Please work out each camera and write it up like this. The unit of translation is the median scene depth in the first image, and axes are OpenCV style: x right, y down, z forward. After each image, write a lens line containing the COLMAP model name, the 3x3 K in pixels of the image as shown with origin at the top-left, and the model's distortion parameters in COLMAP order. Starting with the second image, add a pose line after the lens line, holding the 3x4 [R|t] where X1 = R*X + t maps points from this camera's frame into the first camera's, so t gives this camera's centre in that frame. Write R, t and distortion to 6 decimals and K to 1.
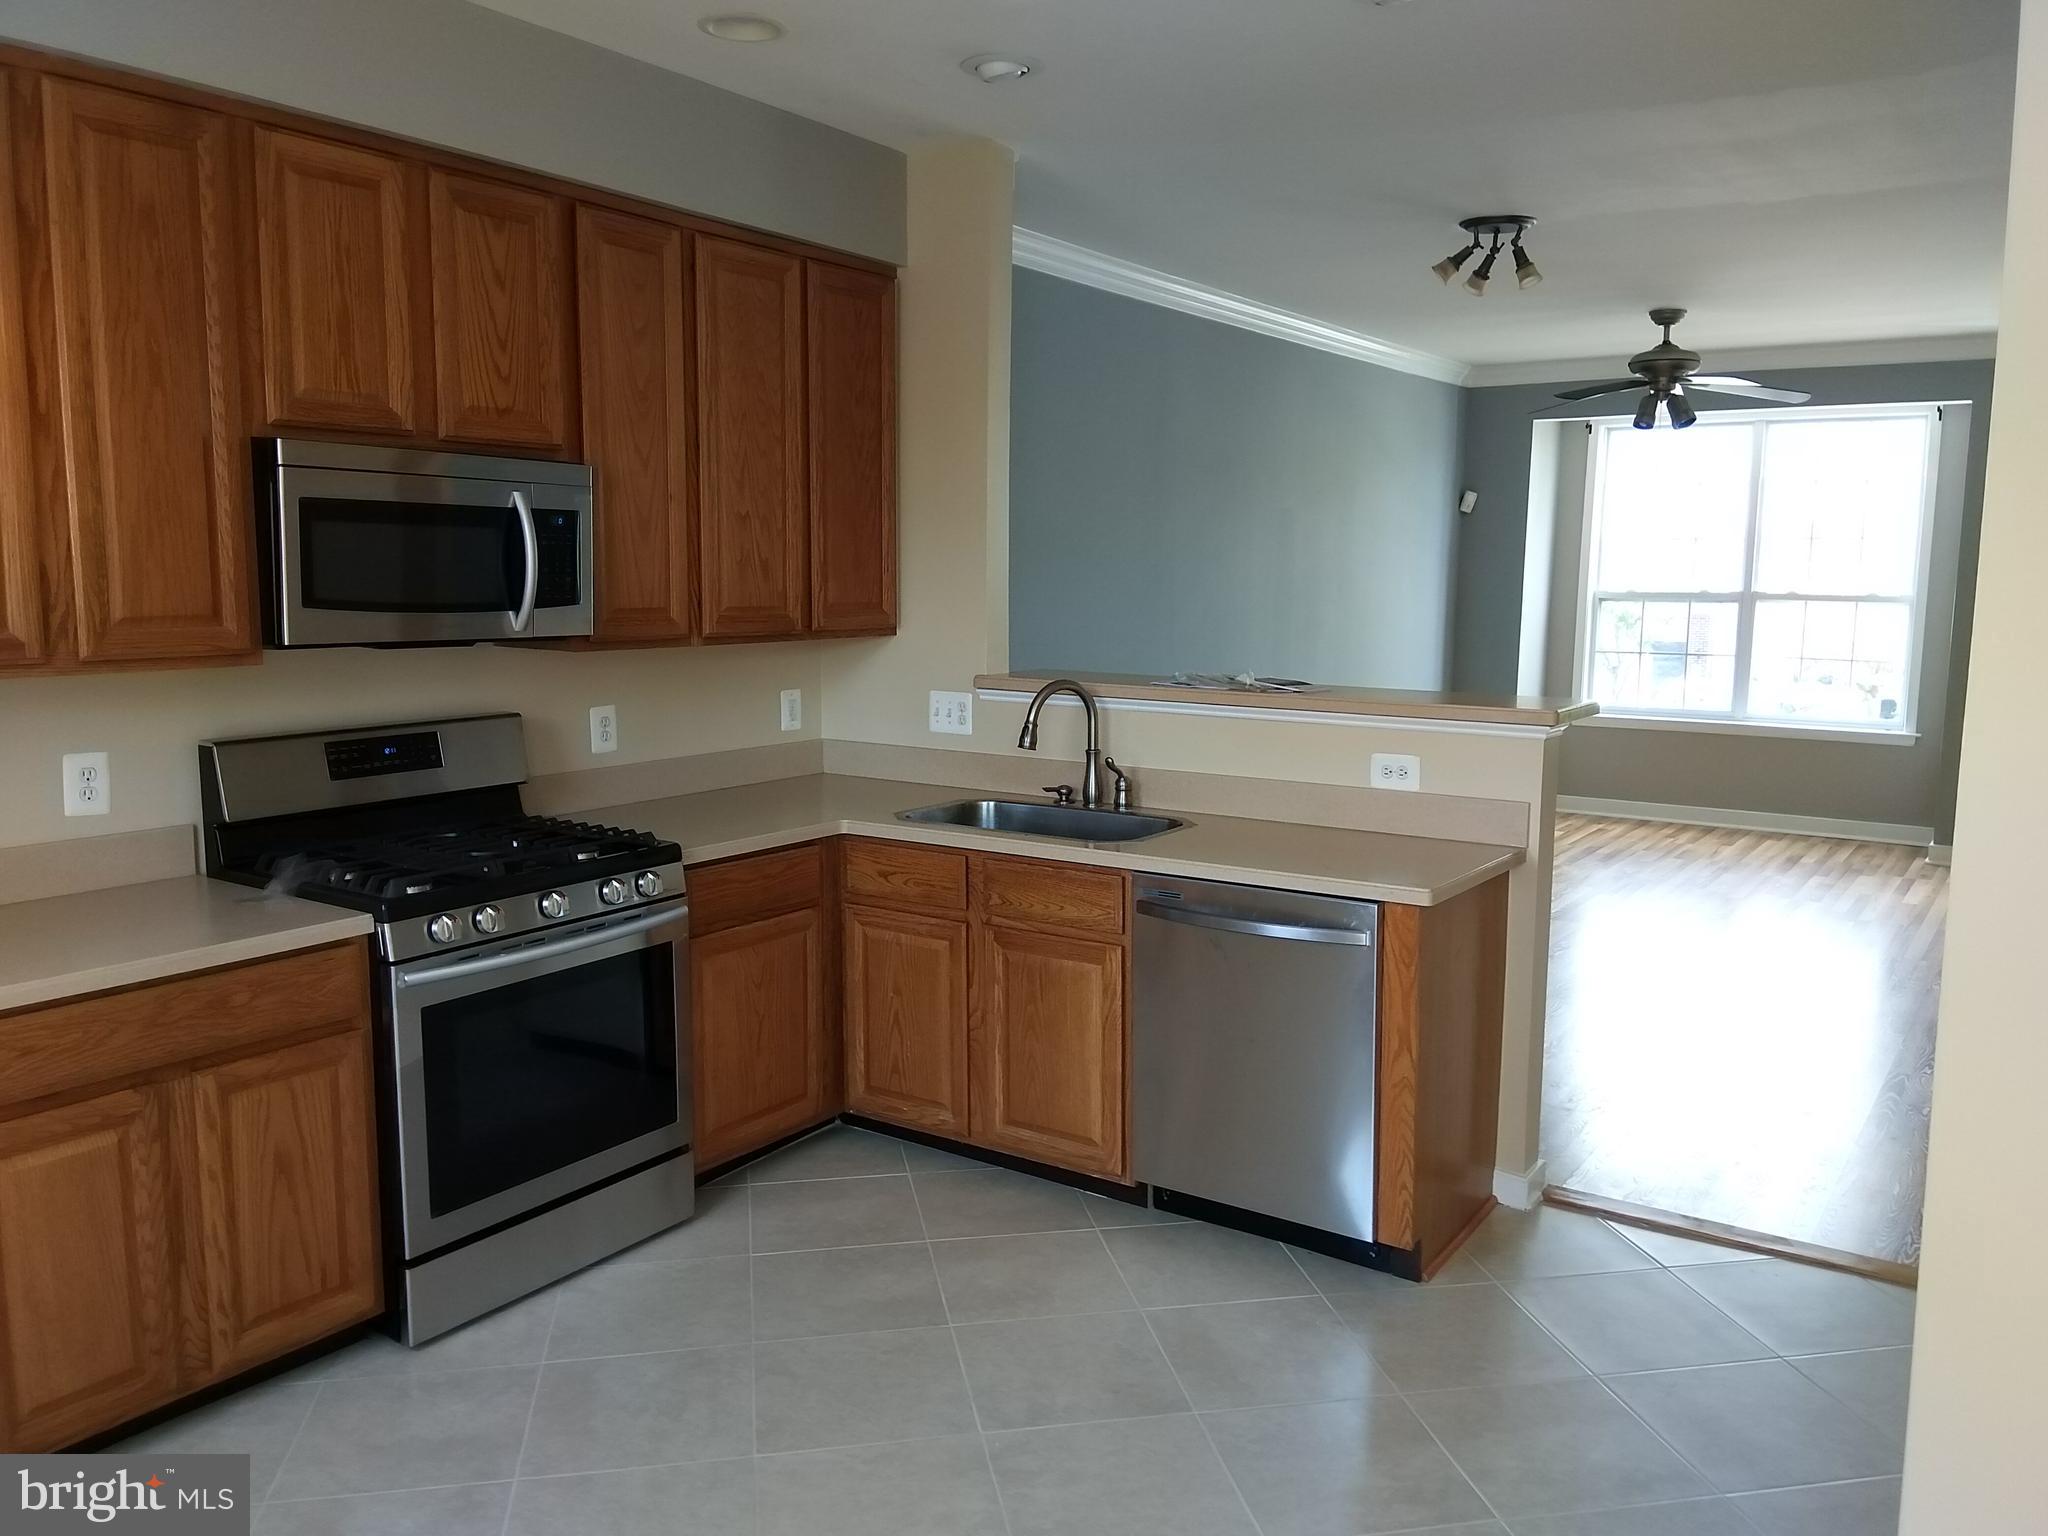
lens RADIAL K [[1556.1, 0, 1026.0], [0, 1556.1, 773.1], [0, 0, 1]] dist [0.088721, -0.107372]
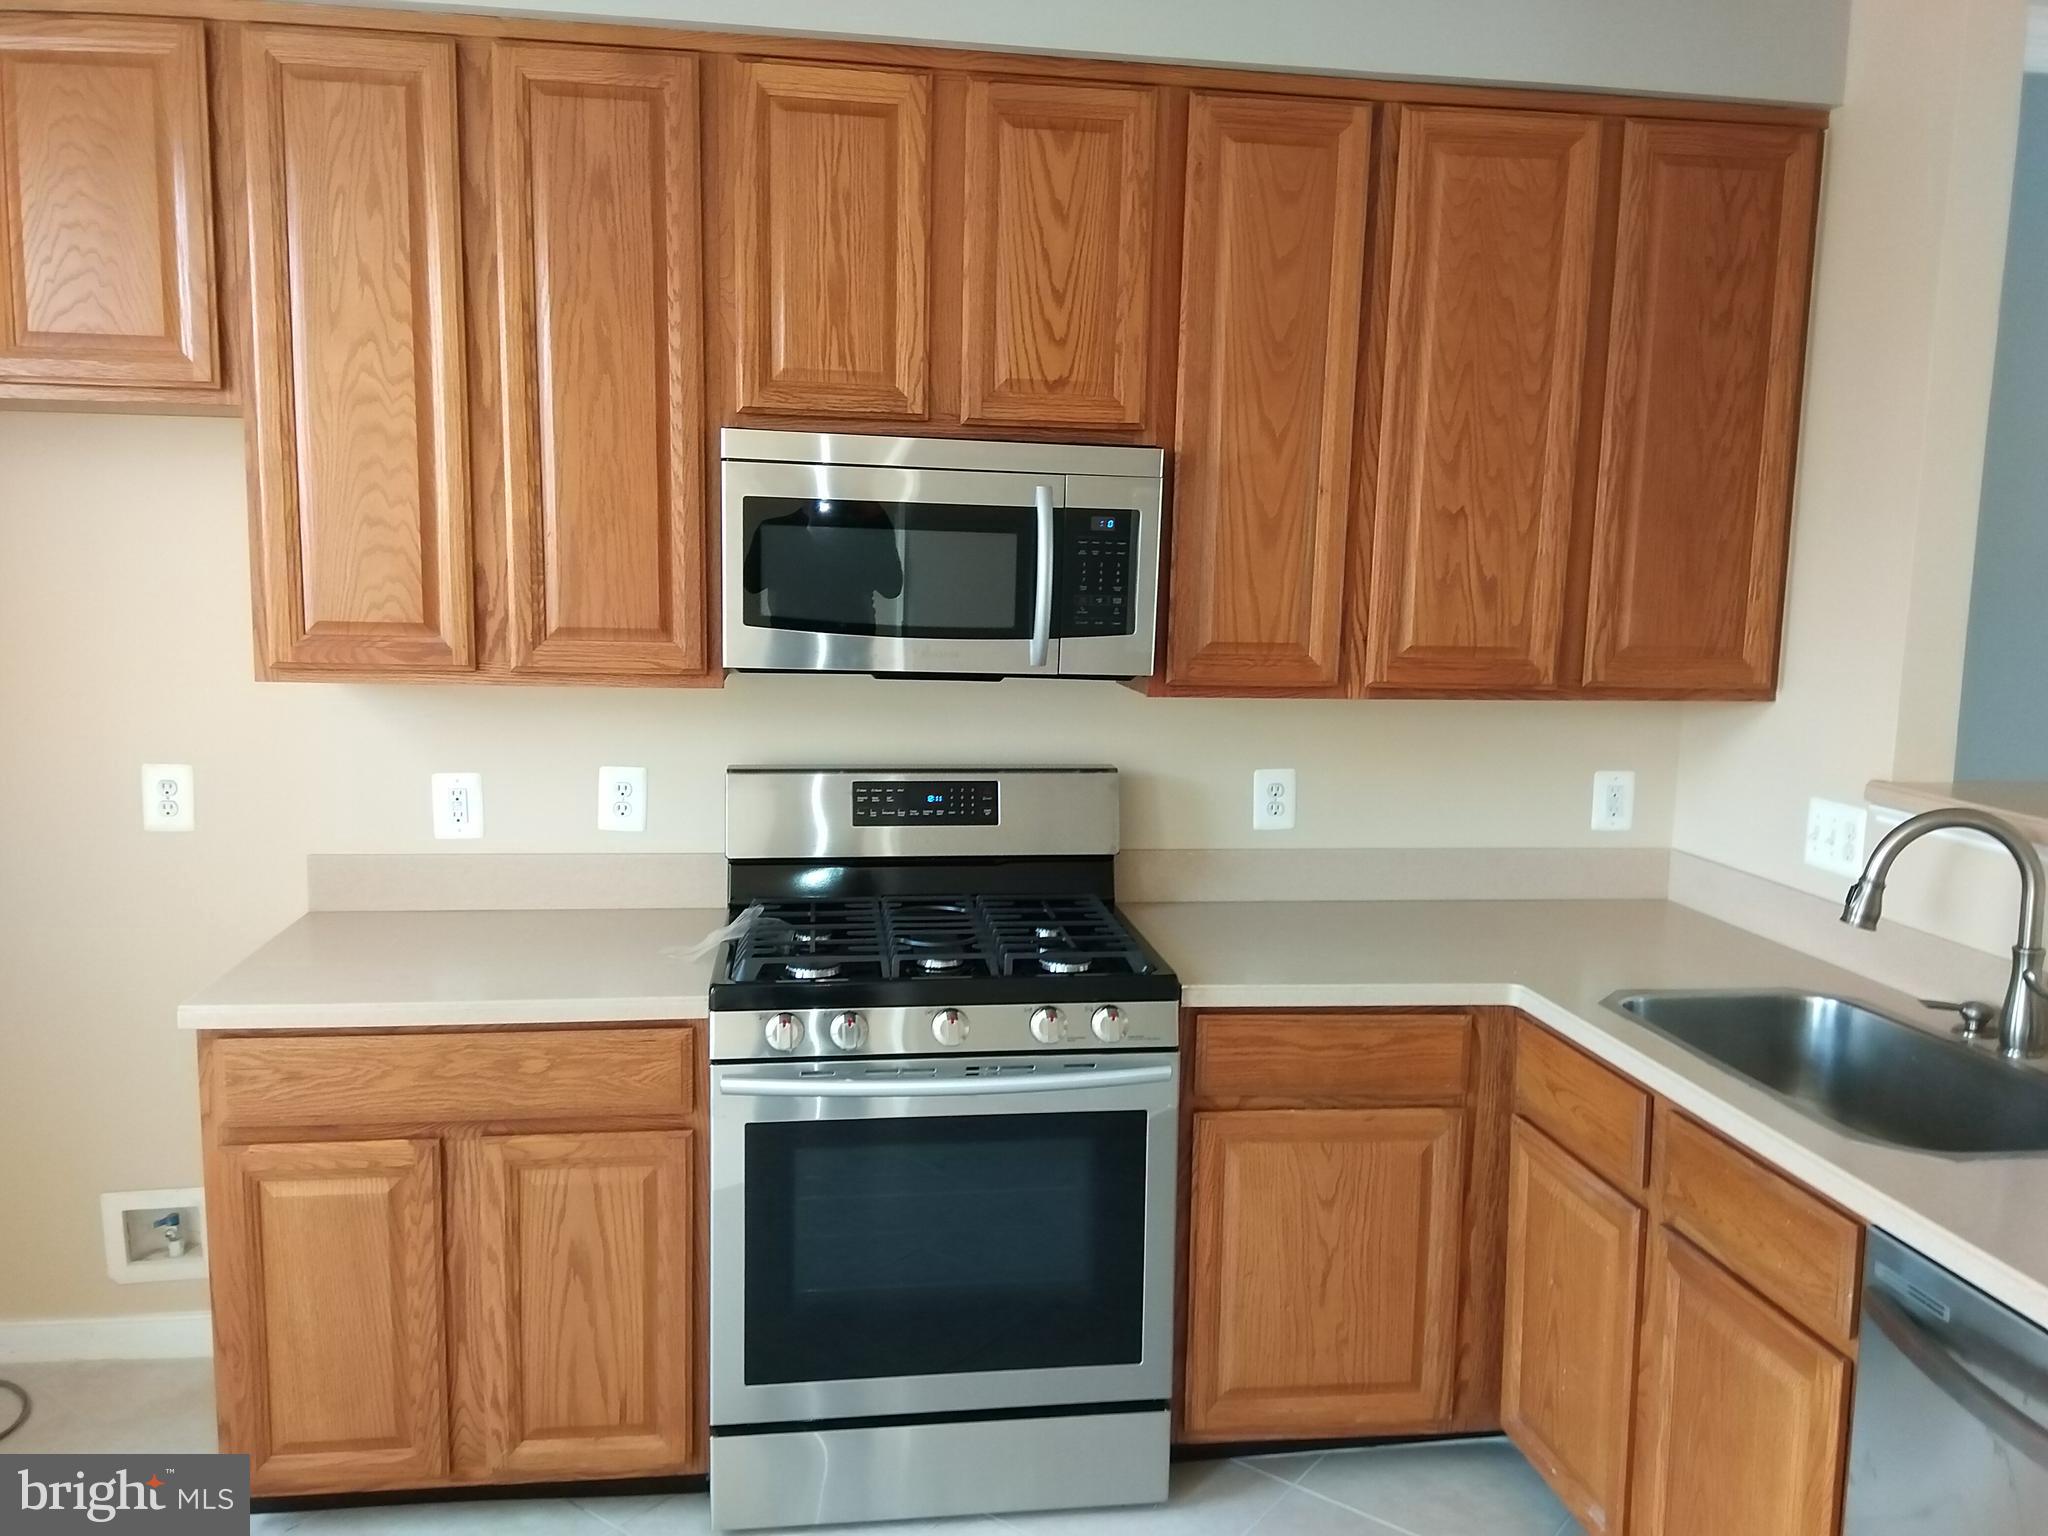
lens RADIAL K [[1556.1, 0, 1011.4], [0, 1556.1, 773.7], [0, 0, 1]] dist [0.088721, -0.107372]
pose [[0.675013, 0.106300, -0.730108, 0.262593], [-0.117485, 0.992427, 0.035874, -0.070329], [0.728392, 0.061561, 0.682389, 0.519307]]
